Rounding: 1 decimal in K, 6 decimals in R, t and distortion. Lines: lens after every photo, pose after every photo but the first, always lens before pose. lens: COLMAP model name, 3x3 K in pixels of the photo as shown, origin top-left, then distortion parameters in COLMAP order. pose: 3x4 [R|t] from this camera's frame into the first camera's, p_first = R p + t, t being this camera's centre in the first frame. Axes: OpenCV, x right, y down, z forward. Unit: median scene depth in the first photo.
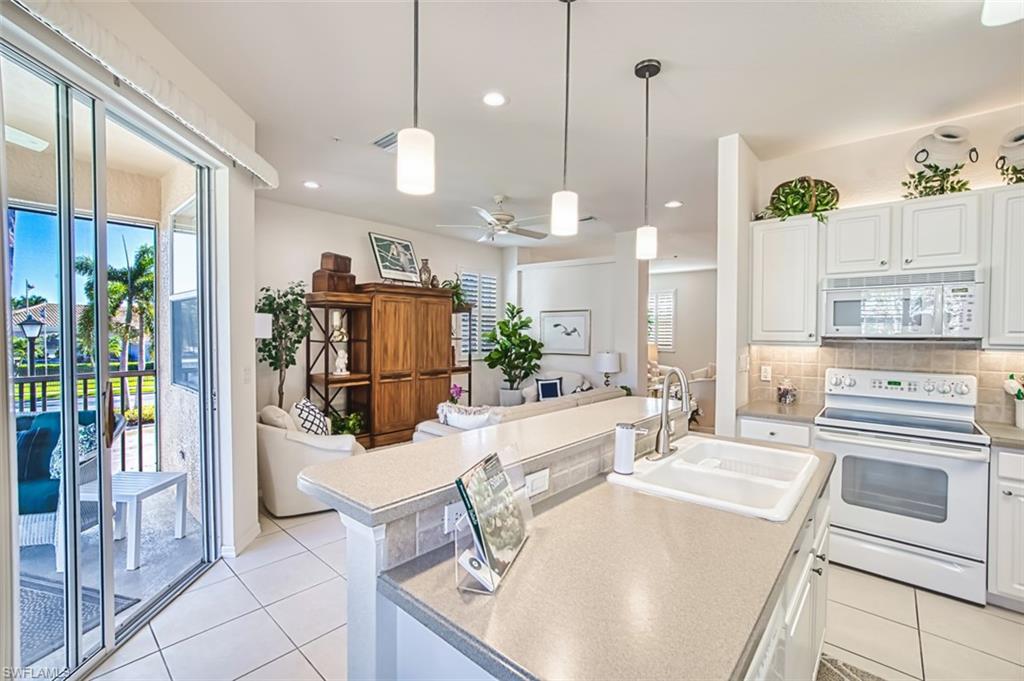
lens RADIAL K [[432.0, 0, 512.0], [0, 432.0, 340.5], [0, 0, 1]] dist [-0.040416, 0.017501]
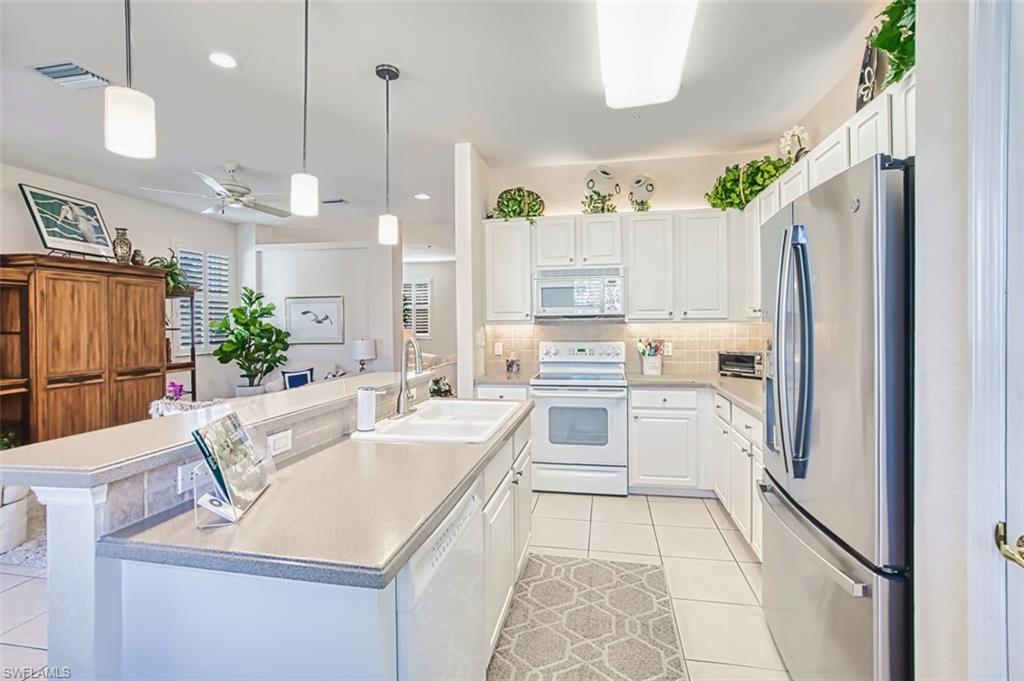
lens RADIAL K [[452.9, 0, 517.4], [0, 452.9, 326.3], [0, 0, 1]] dist [-0.031406, 0.013508]
pose [[0.859352, -0.019626, 0.511008, 0.000883], [0.027120, 0.999606, -0.007215, 0.027945], [-0.510665, 0.020058, 0.859546, -0.116932]]
